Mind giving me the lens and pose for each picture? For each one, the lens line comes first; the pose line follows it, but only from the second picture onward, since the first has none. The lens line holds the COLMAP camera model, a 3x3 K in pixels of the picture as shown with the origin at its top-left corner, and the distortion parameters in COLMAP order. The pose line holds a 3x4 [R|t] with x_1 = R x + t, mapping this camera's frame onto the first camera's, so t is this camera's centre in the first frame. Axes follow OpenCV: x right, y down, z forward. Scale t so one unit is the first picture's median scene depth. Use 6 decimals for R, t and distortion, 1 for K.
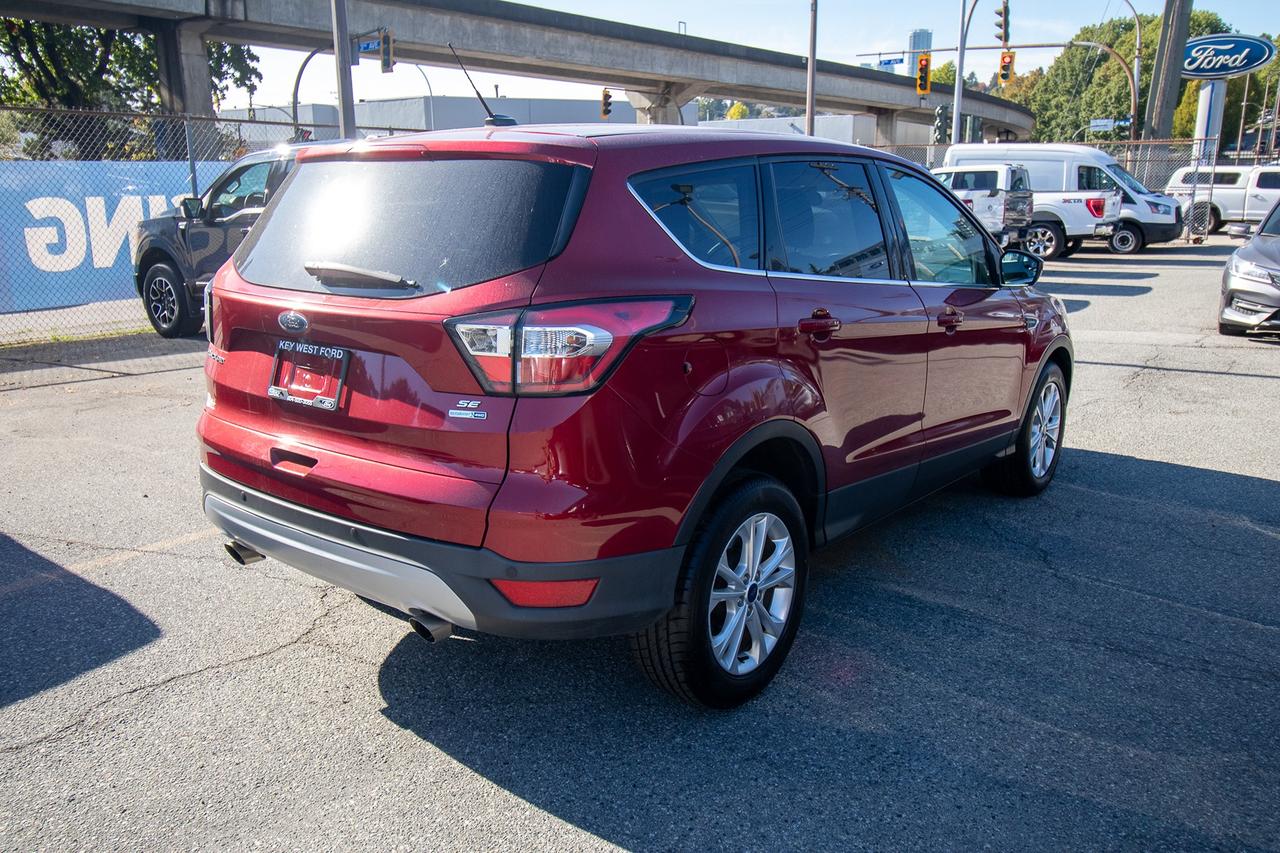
lens RADIAL K [[1047.9, 0, 659.5], [0, 1047.9, 428.5], [0, 0, 1]] dist [0.013406, -0.005221]
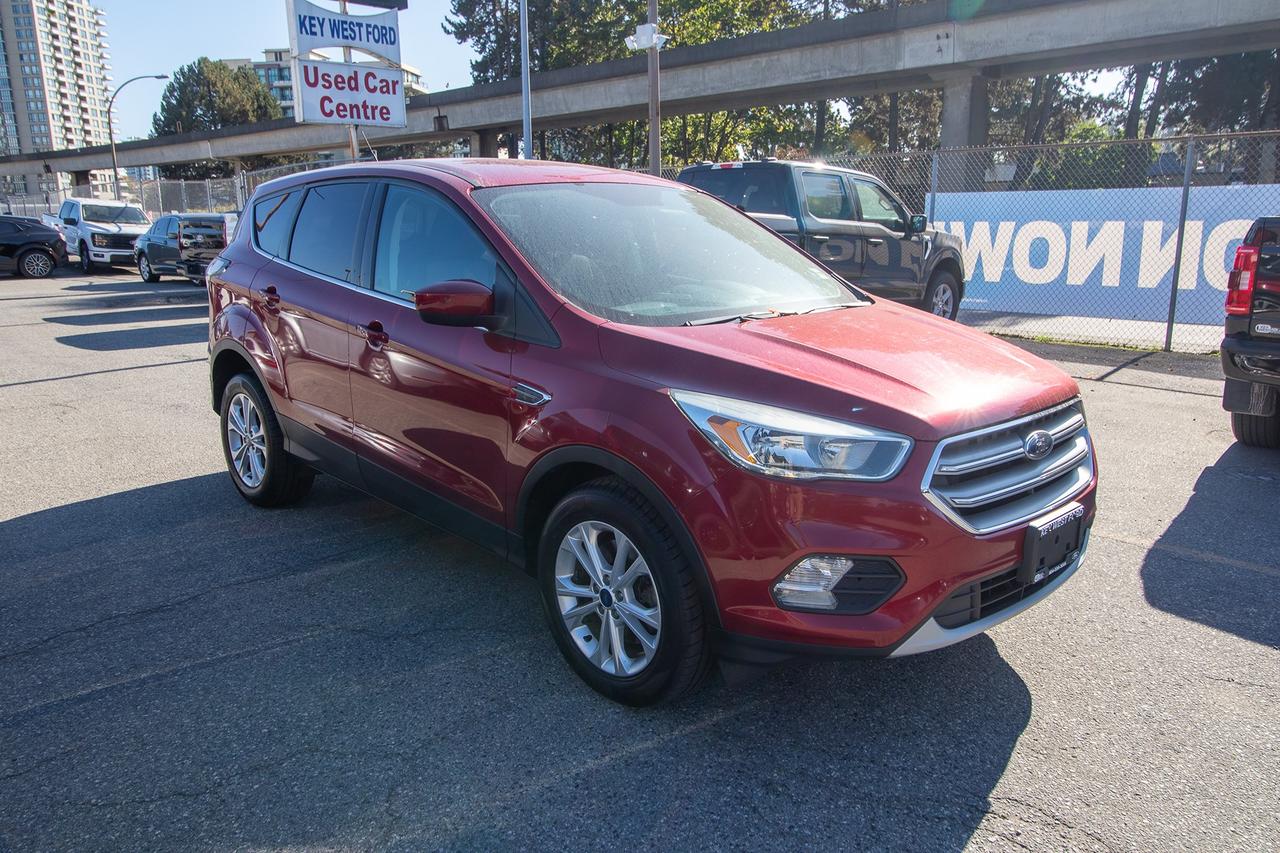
lens RADIAL K [[935.3, 0, 651.9], [0, 935.3, 429.4], [0, 0, 1]] dist [0.012645, -0.010262]
pose [[-0.157896, 0.220297, -0.962568, 1.071356], [-0.222455, 0.941802, 0.252035, -0.294805], [0.962072, 0.253924, -0.099701, 1.294906]]
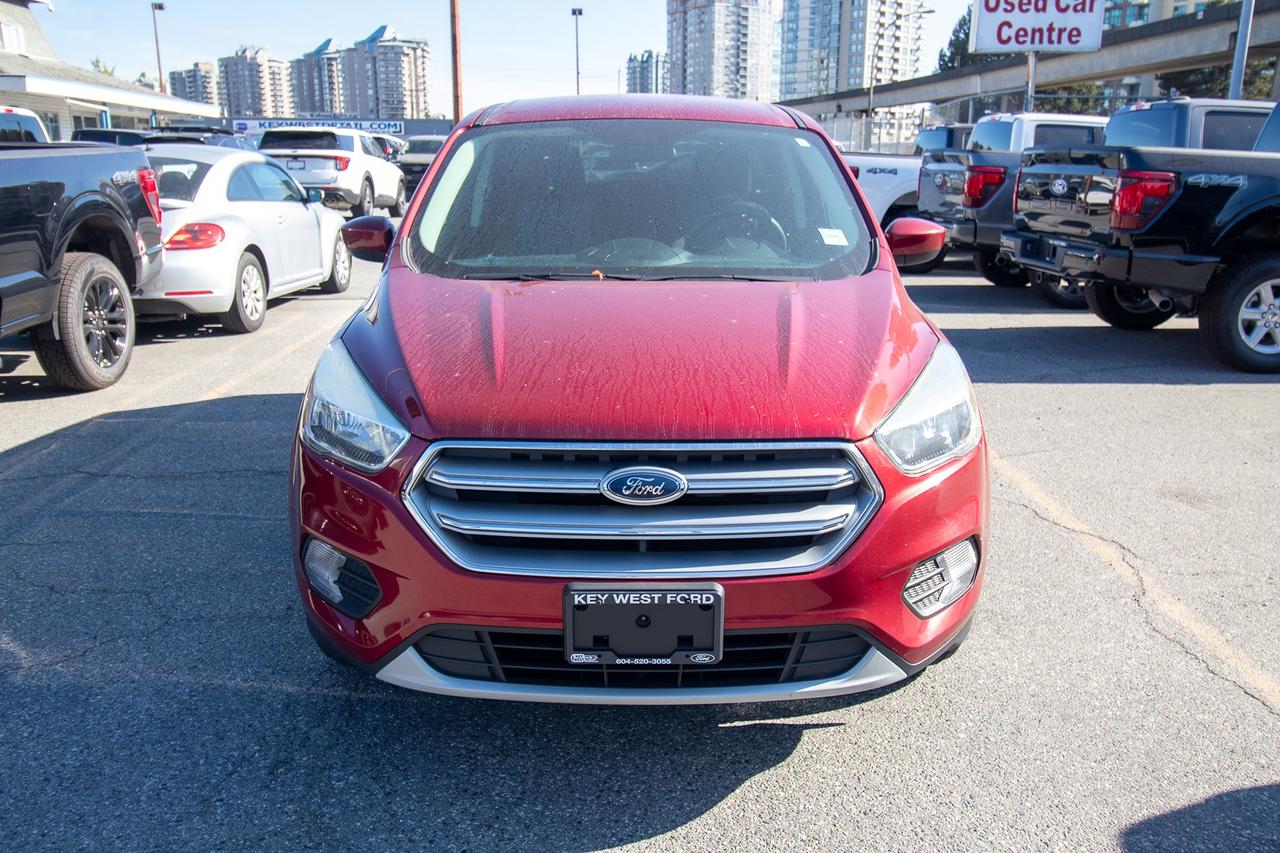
lens RADIAL K [[1018.5, 0, 666.9], [0, 1018.5, 425.1], [0, 0, 1]] dist [0.012239, -0.000601]
pose [[-0.789242, 0.152712, -0.594791, 0.686625], [-0.147701, 0.892943, 0.425249, -0.424928], [0.596055, 0.423476, -0.682192, 1.836746]]
